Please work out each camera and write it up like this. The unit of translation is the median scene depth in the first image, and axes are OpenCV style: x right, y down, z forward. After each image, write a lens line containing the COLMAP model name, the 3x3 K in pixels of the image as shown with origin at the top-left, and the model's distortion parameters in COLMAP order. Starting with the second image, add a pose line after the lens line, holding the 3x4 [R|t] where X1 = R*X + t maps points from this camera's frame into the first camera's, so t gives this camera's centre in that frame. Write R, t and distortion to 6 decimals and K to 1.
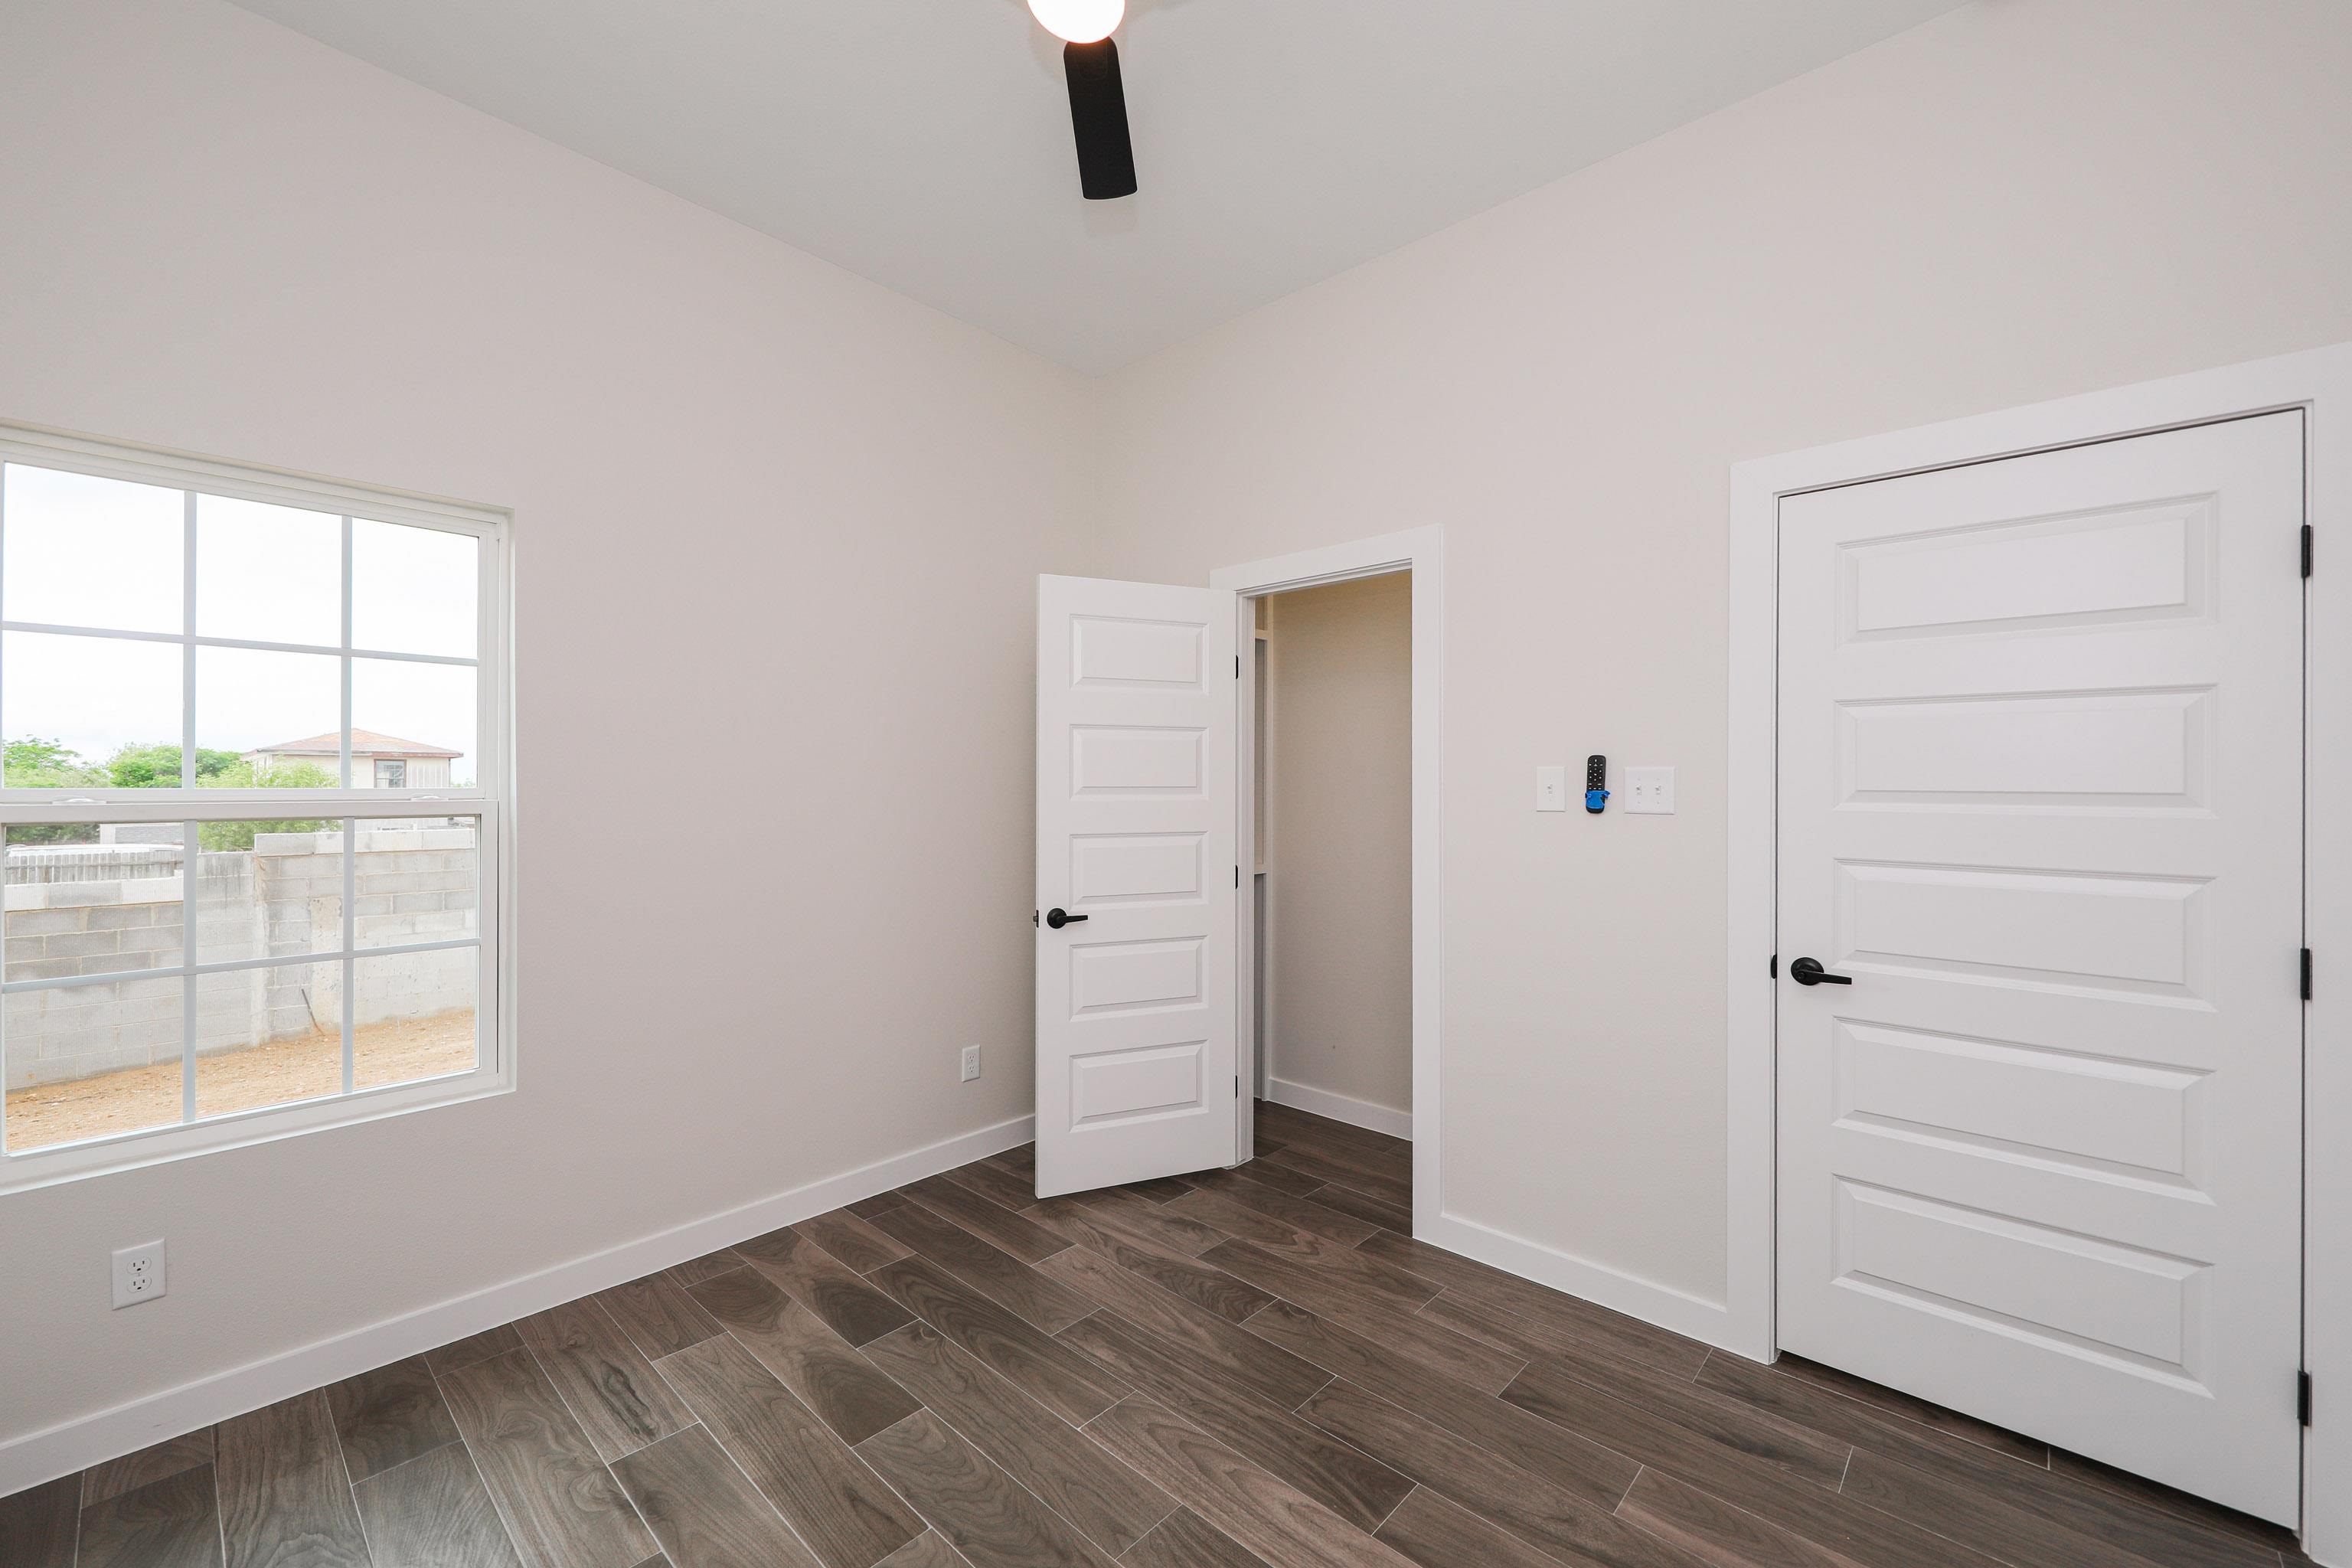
lens RADIAL K [[944.6, 0, 1188.5], [0, 944.6, 772.4], [0, 0, 1]] dist [0.014351, -0.006708]
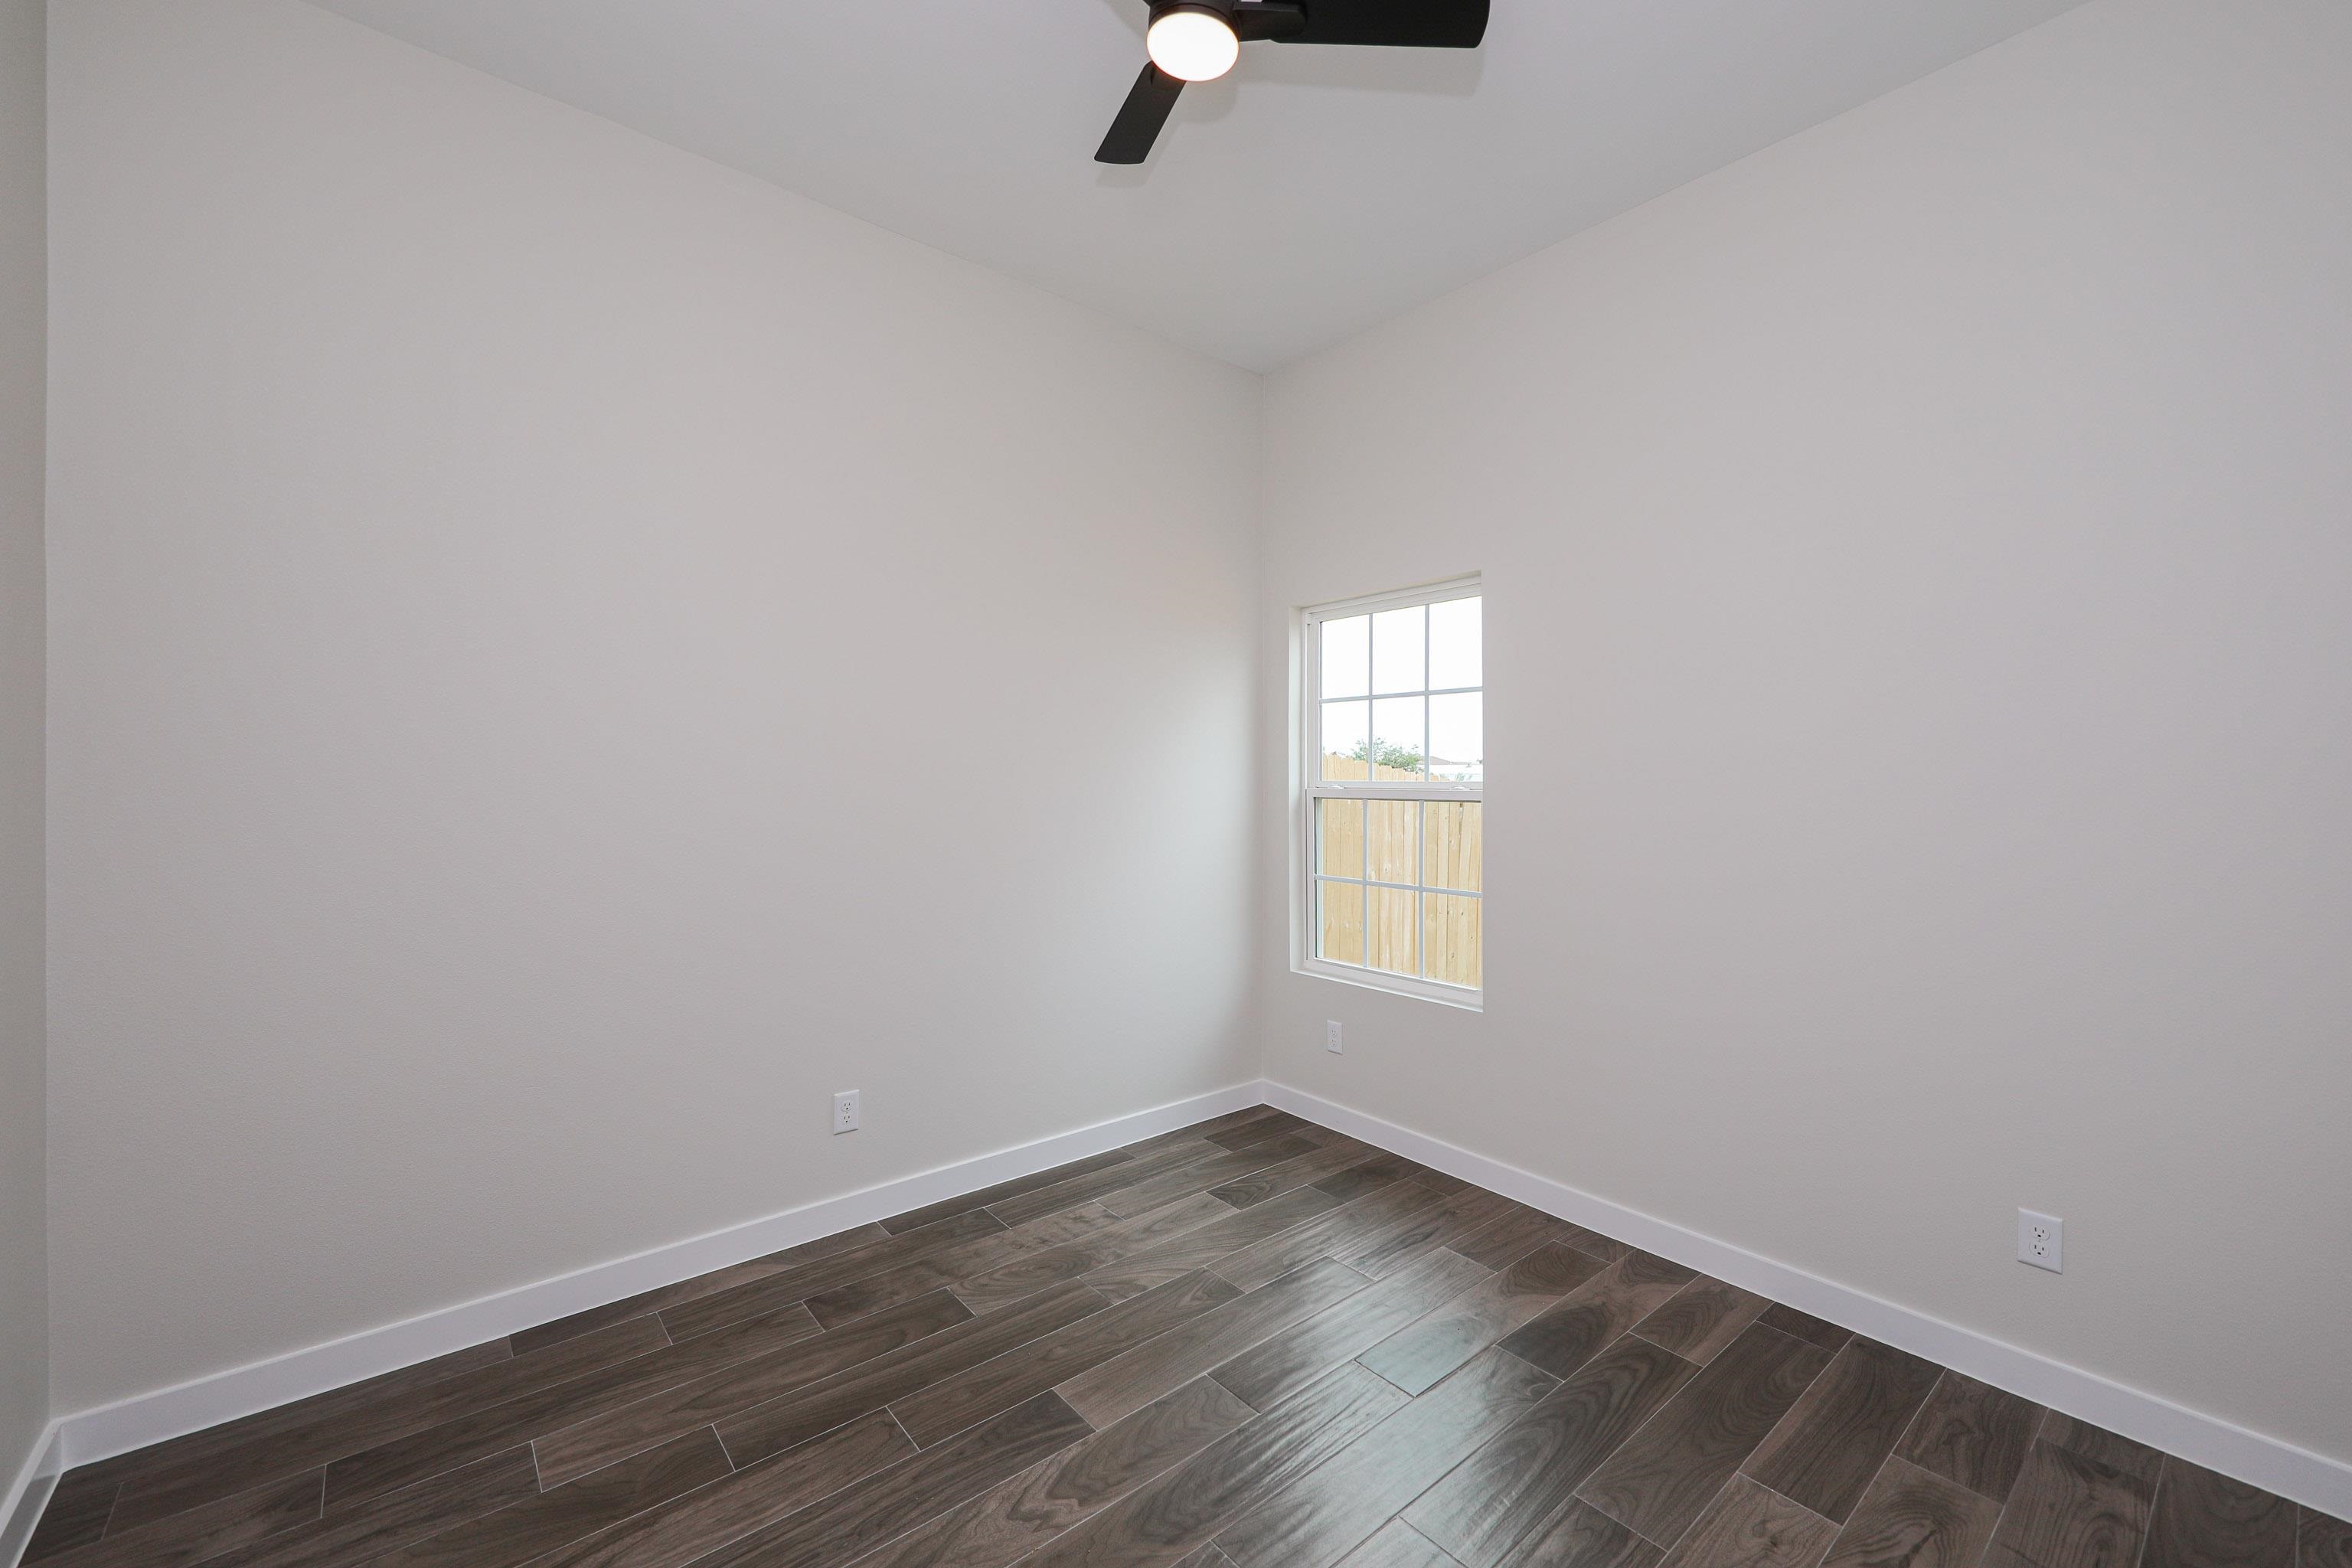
lens RADIAL K [[944.6, 0, 1188.5], [0, 944.6, 772.4], [0, 0, 1]] dist [0.014351, -0.006708]
pose [[-0.140911, -0.020723, -0.989805, 0.639839], [-0.001679, 0.999784, -0.020693, 0.032906], [0.990021, -0.001254, -0.140915, 0.775095]]
